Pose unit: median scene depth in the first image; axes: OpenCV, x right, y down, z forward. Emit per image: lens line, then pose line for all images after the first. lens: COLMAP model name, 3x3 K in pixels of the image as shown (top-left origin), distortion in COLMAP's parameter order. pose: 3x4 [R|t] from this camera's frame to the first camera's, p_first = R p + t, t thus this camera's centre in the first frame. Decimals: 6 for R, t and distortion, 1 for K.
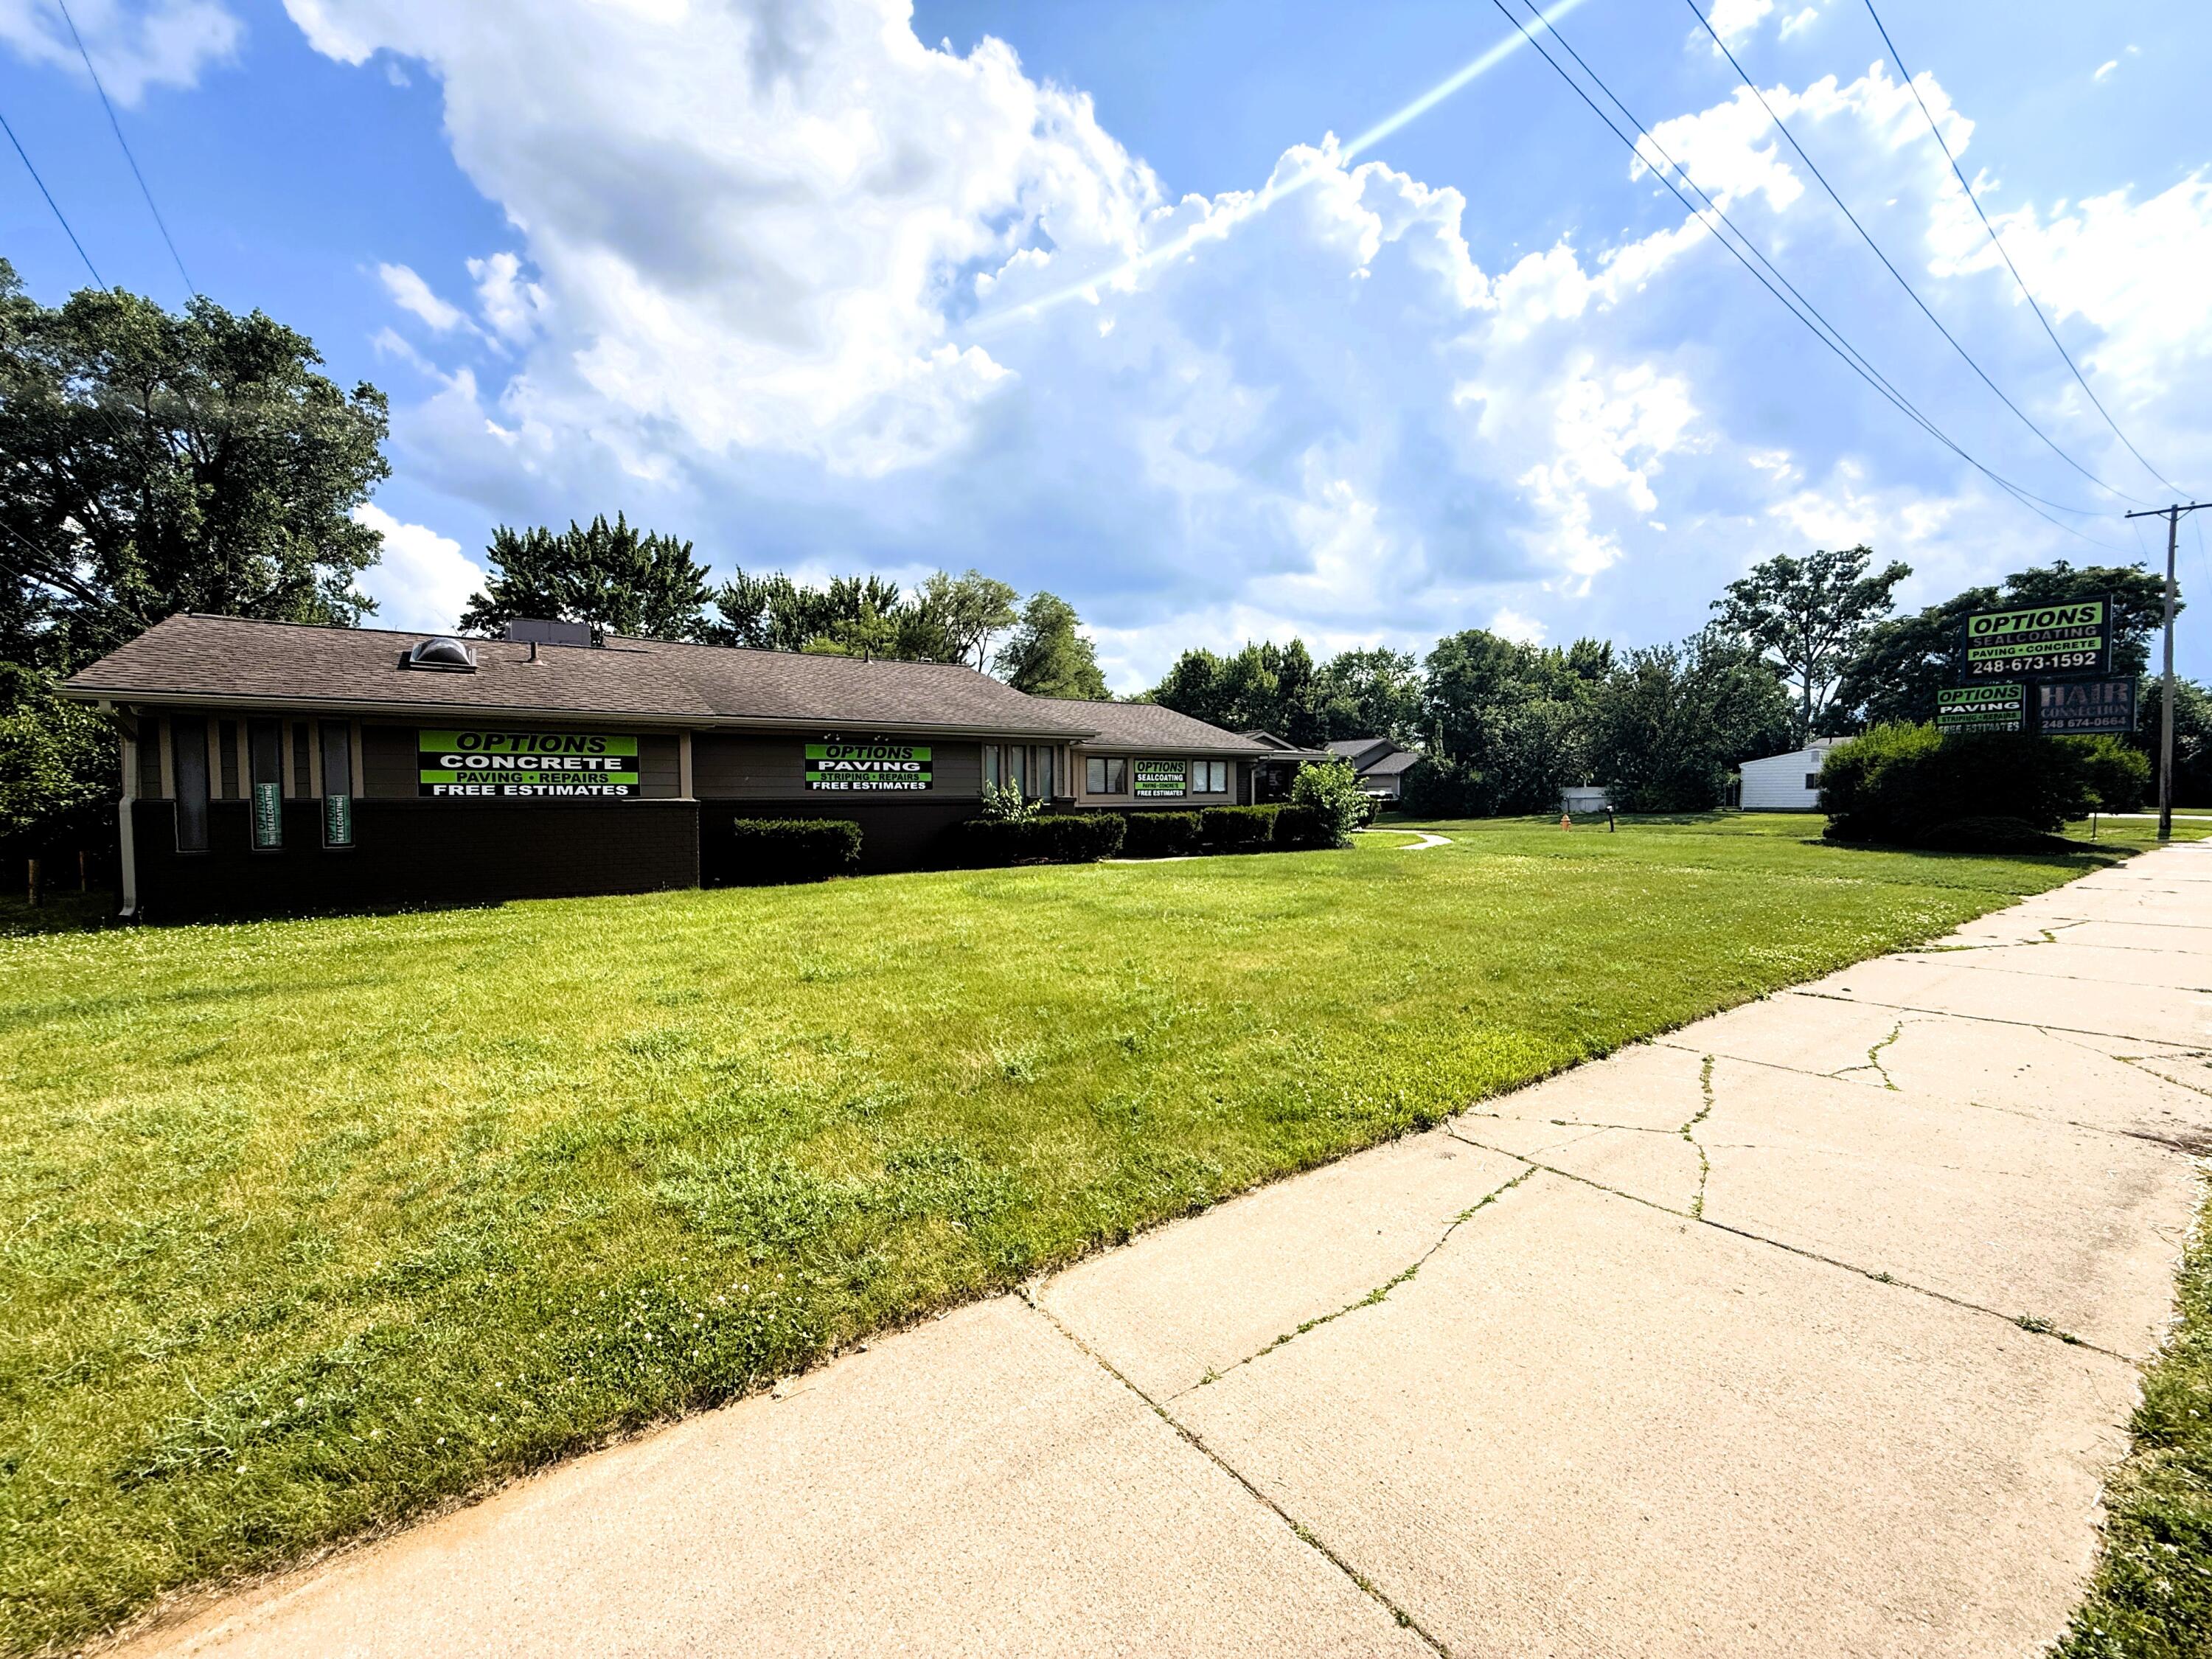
lens RADIAL K [[893.8, 0, 1090.1], [0, 893.8, 805.3], [0, 0, 1]] dist [0.006513, -0.001107]
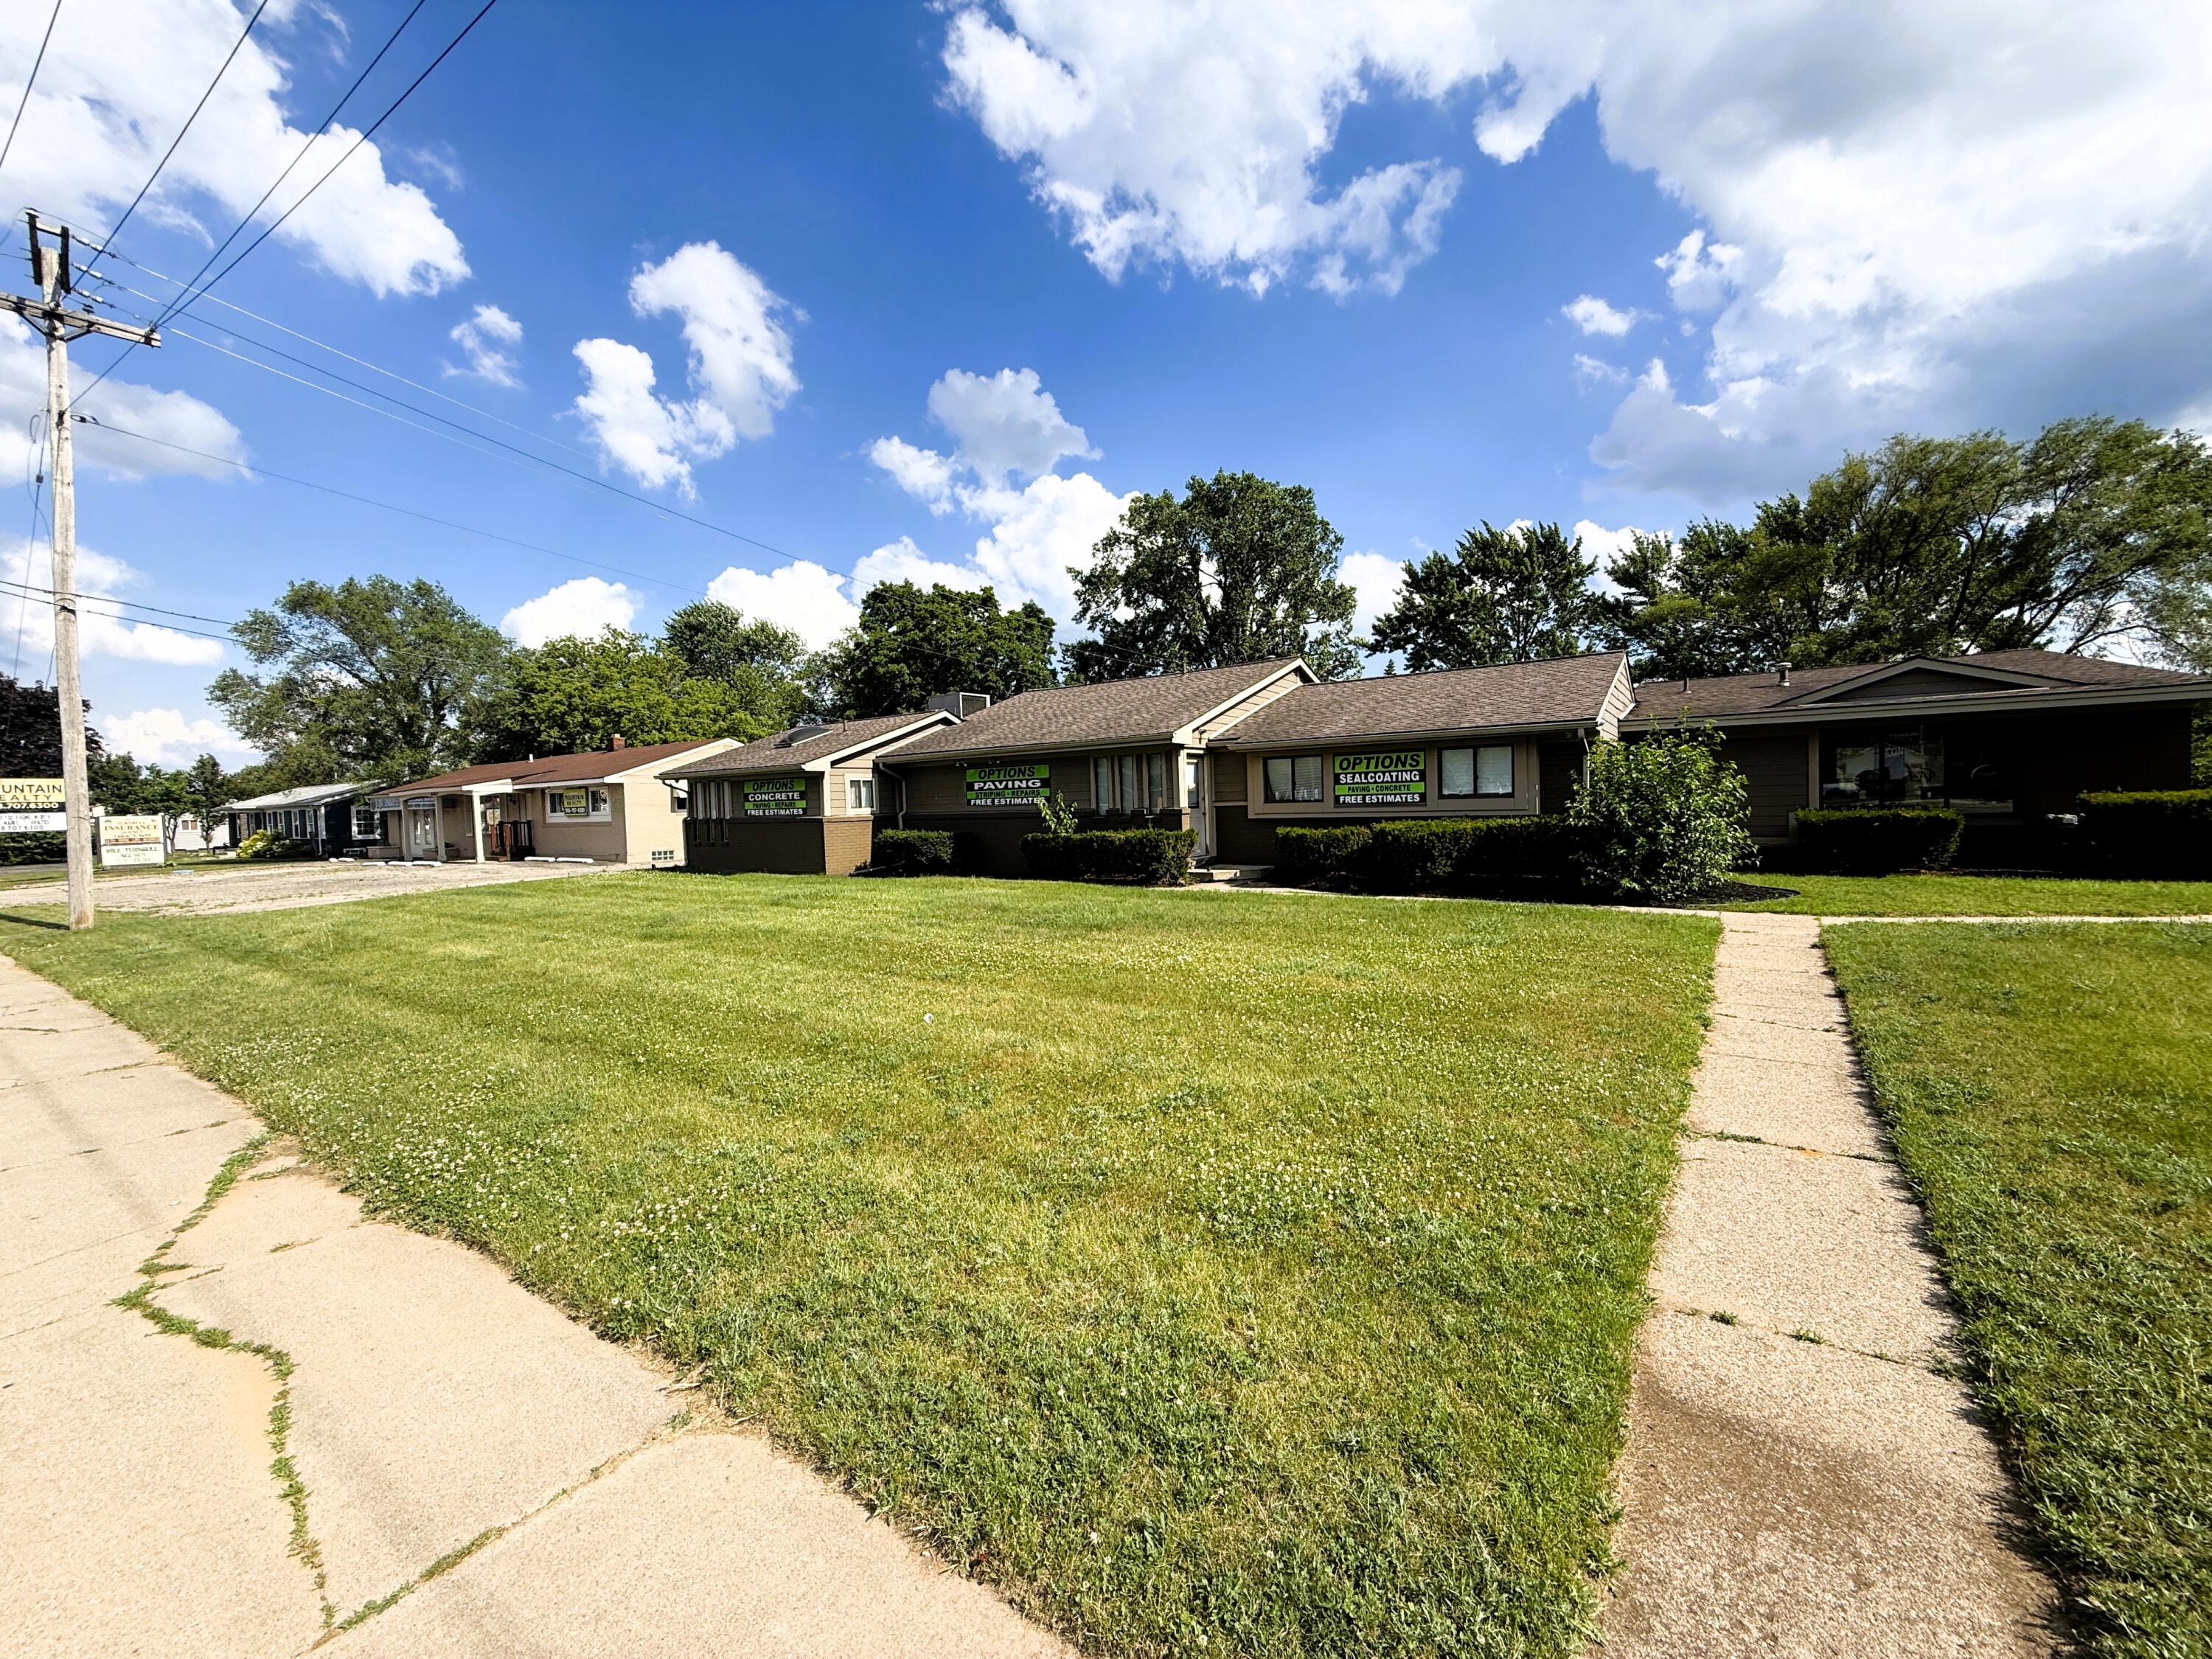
lens RADIAL K [[893.8, 0, 1107.9], [0, 893.8, 835.6], [0, 0, 1]] dist [0.006513, -0.001107]
pose [[0.359590, 0.031068, -0.932593, 1.162363], [0.015076, 0.999122, 0.039098, -0.026517], [0.932988, -0.028119, 0.358806, 0.895234]]
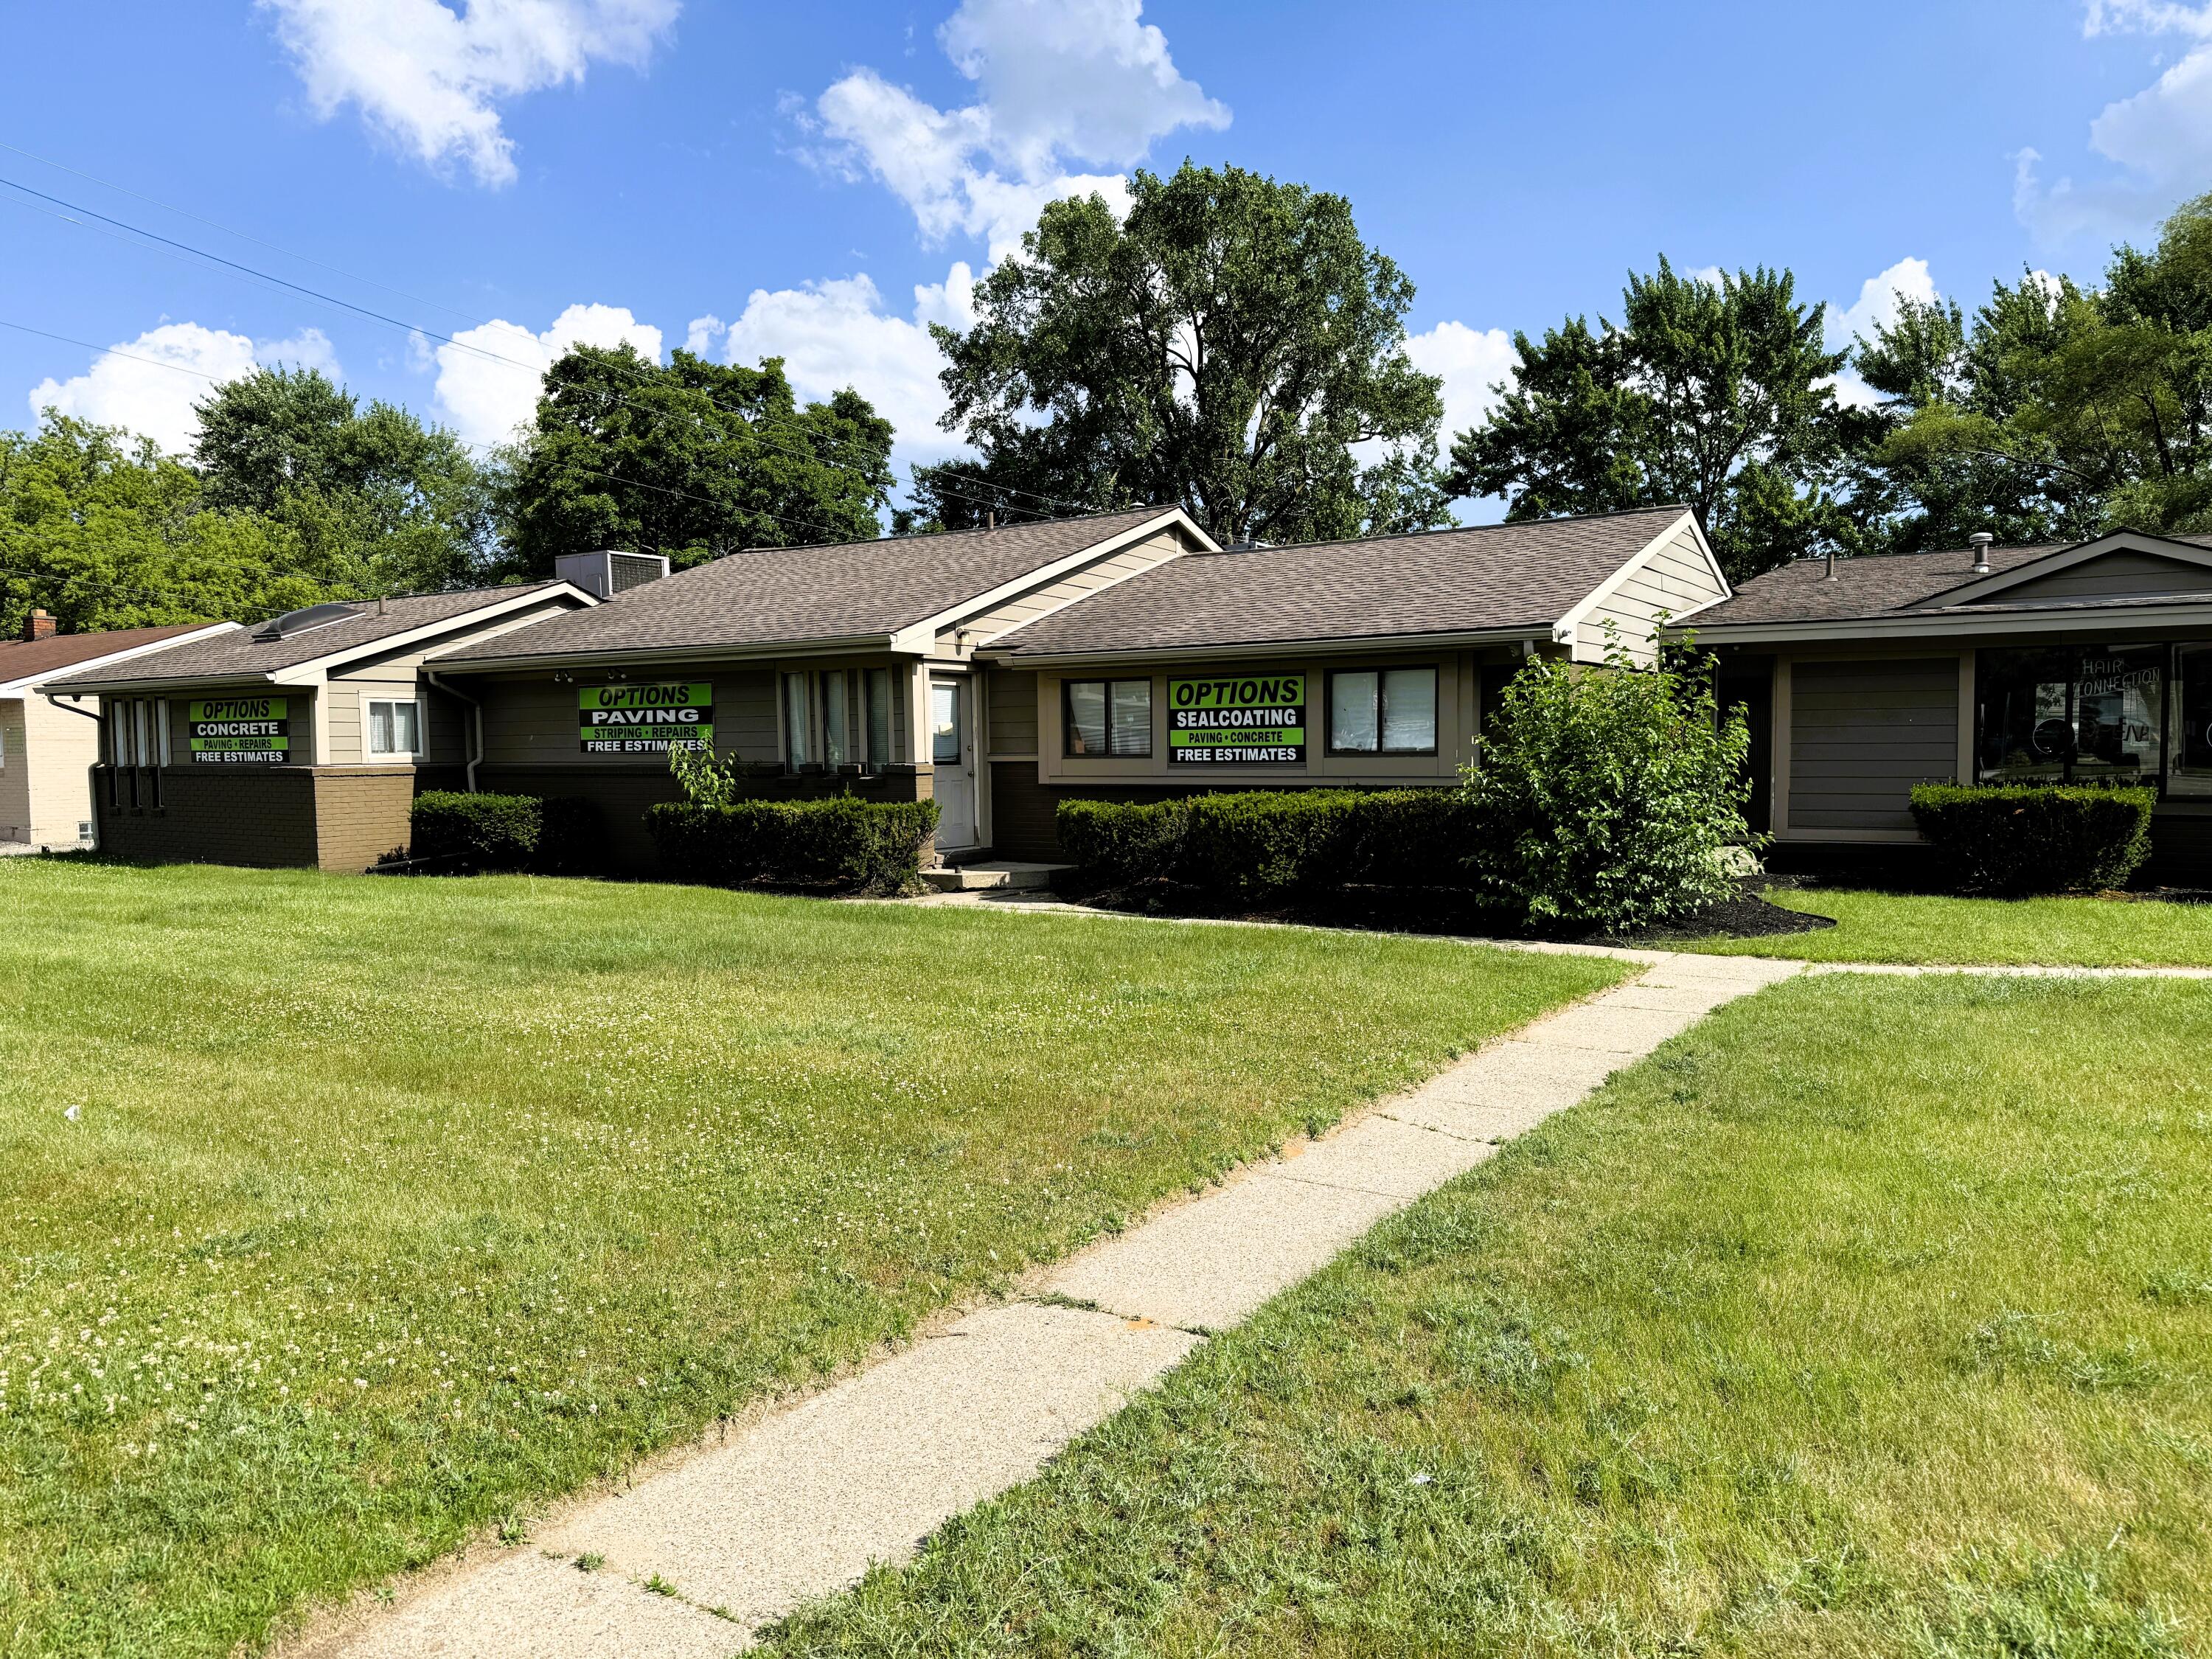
lens RADIAL K [[1578.0, 0, 1147.2], [0, 1578.0, 849.5], [0, 0, 1]] dist [0.065037, -0.077245]
pose [[0.395997, 0.061607, -0.916183, 1.295040], [-0.002964, 0.997827, 0.065816, -0.030360], [0.918247, -0.023347, 0.395319, 1.117391]]
